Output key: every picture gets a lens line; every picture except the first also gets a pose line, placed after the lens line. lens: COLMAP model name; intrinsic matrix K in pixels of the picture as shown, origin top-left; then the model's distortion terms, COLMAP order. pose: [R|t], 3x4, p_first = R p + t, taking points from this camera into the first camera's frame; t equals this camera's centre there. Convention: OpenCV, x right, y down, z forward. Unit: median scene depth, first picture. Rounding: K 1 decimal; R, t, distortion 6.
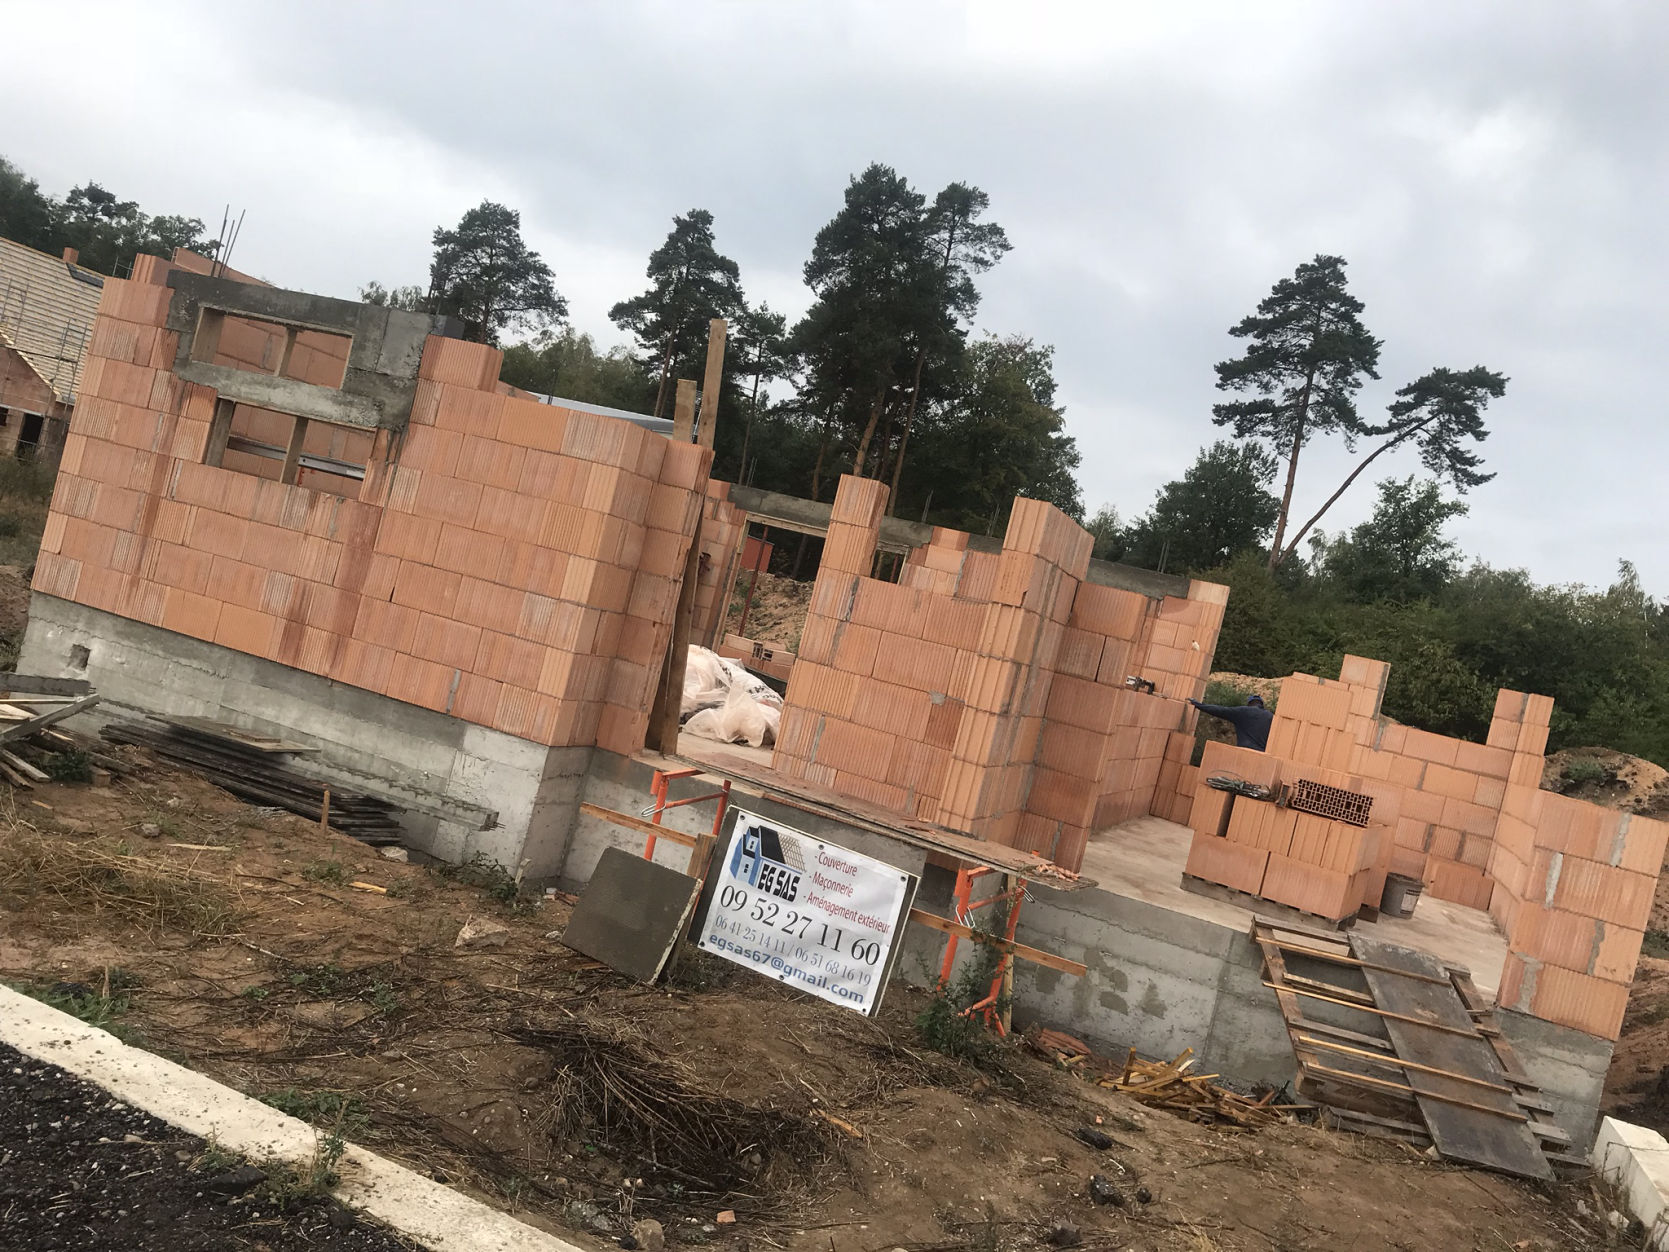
lens RADIAL K [[1371.0, 0, 834.5], [0, 1371.0, 626.0], [0, 0, 1]] dist [-0.009061, -0.010467]
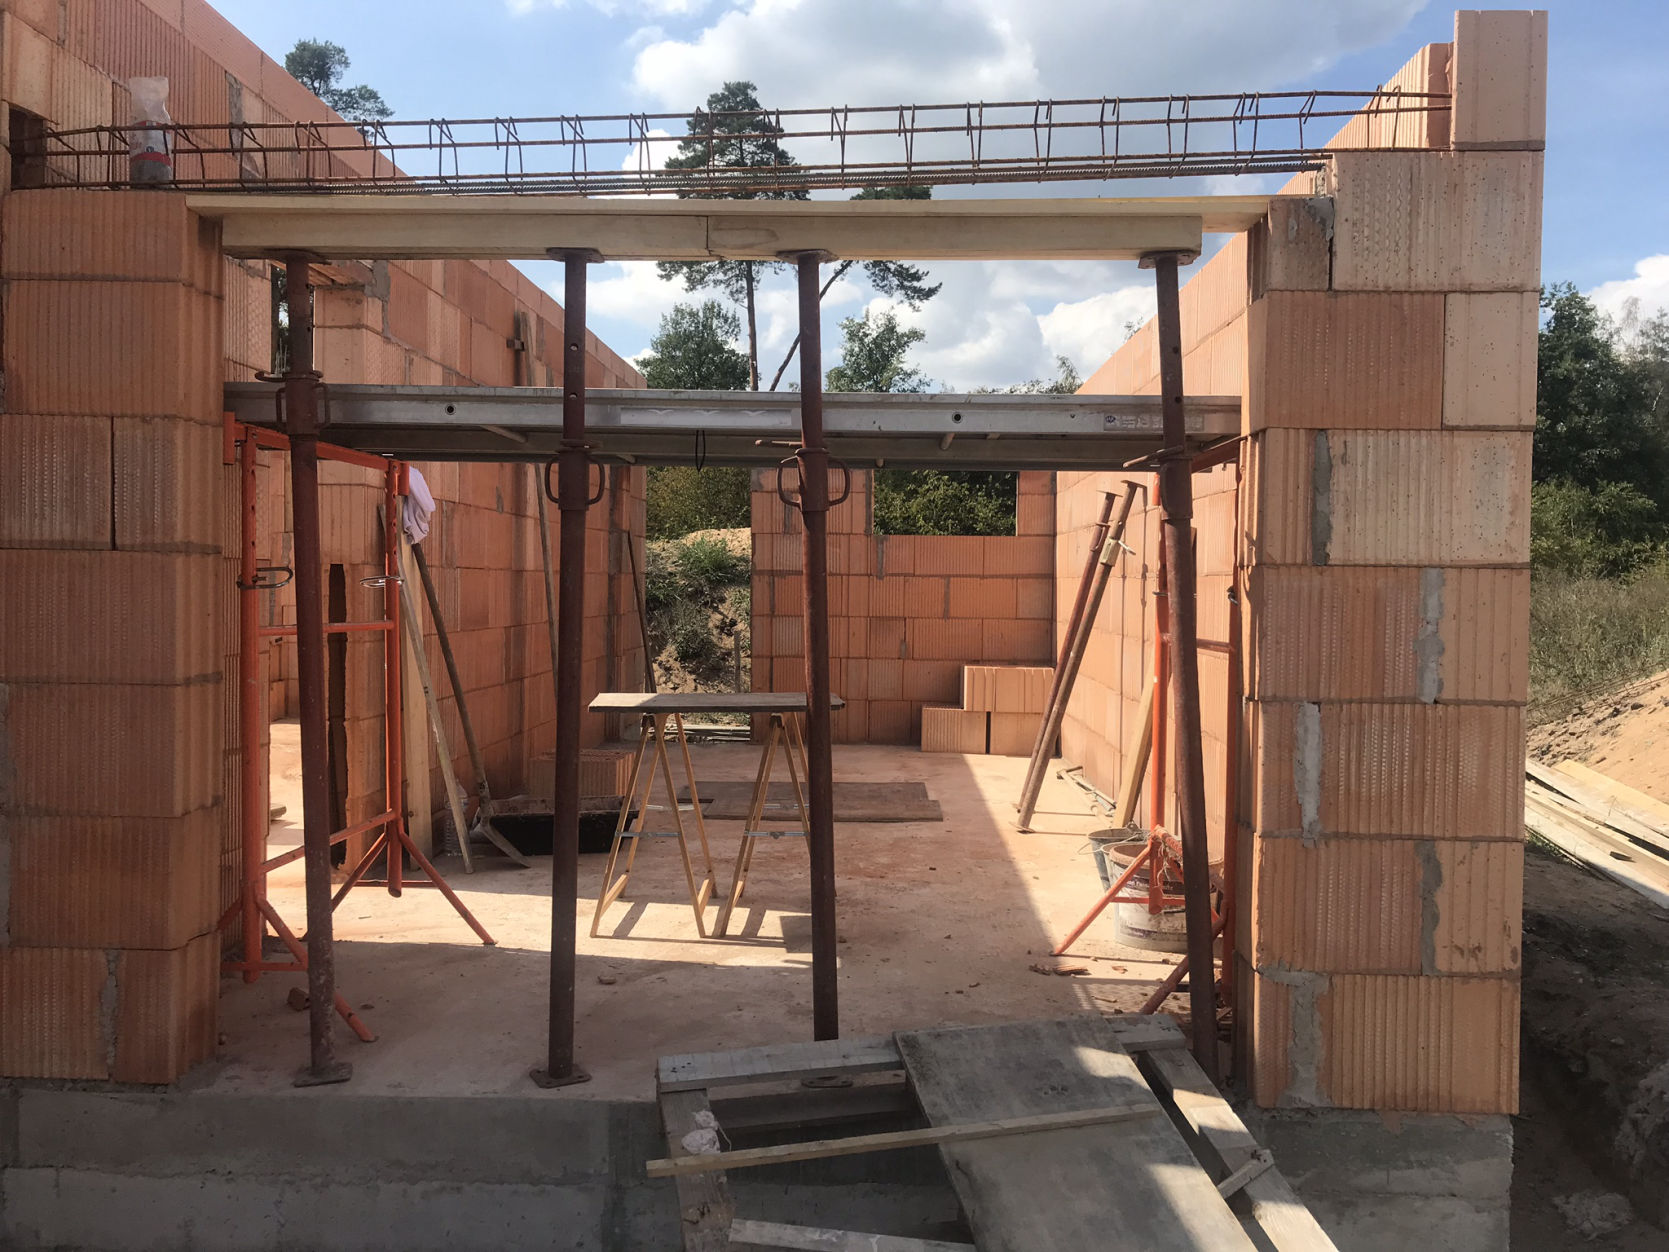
lens RADIAL K [[1341.8, 0, 864.0], [0, 1341.8, 622.5], [0, 0, 1]] dist [0.007649, 0.006556]
pose [[0.910595, -0.235847, 0.339402, 0.037912], [0.211113, 0.971408, 0.108617, 0.009719], [-0.355315, -0.027254, 0.934349, 0.090621]]
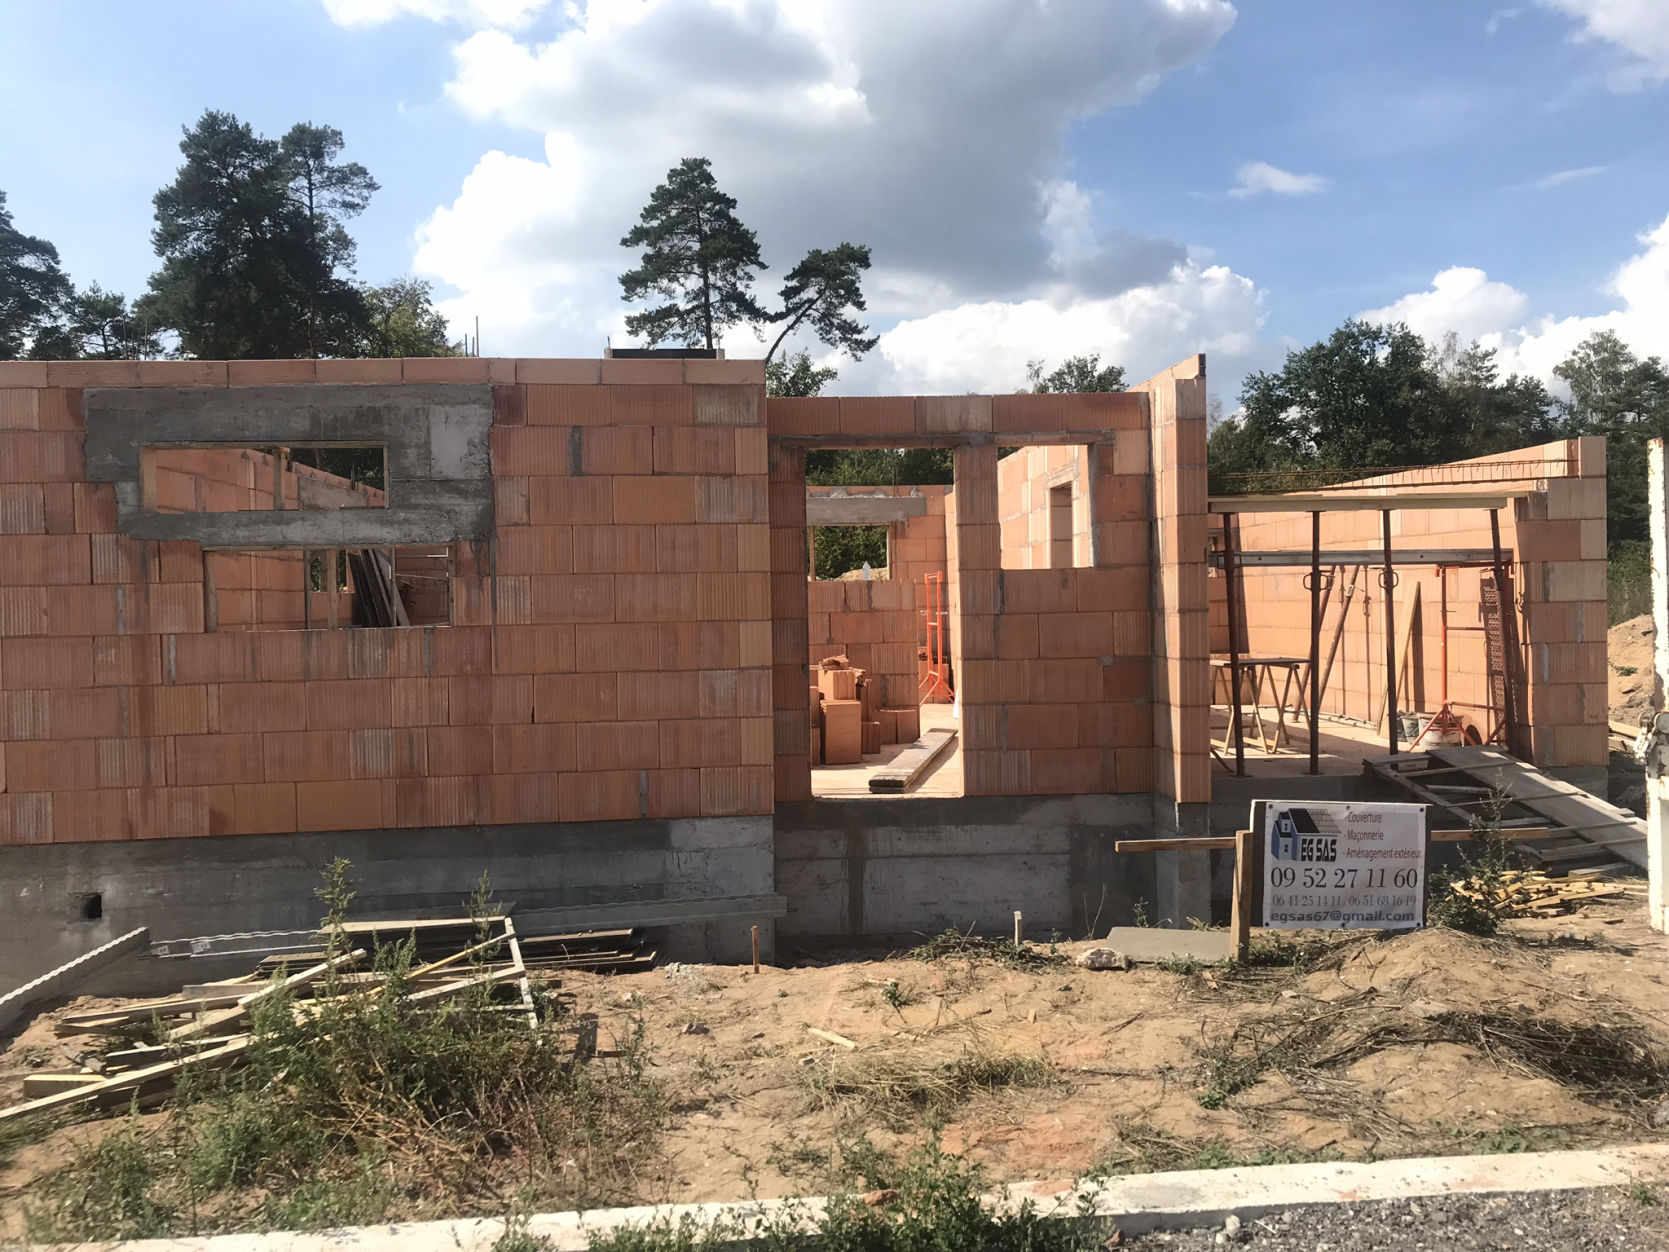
lens RADIAL K [[1343.7, 0, 843.1], [0, 1343.7, 641.1], [0, 0, 1]] dist [0.010962, -0.001531]
pose [[0.862330, -0.267691, 0.429802, -0.083870], [0.232948, 0.963399, 0.132653, -0.022874], [-0.449581, -0.014269, 0.893126, 0.017480]]
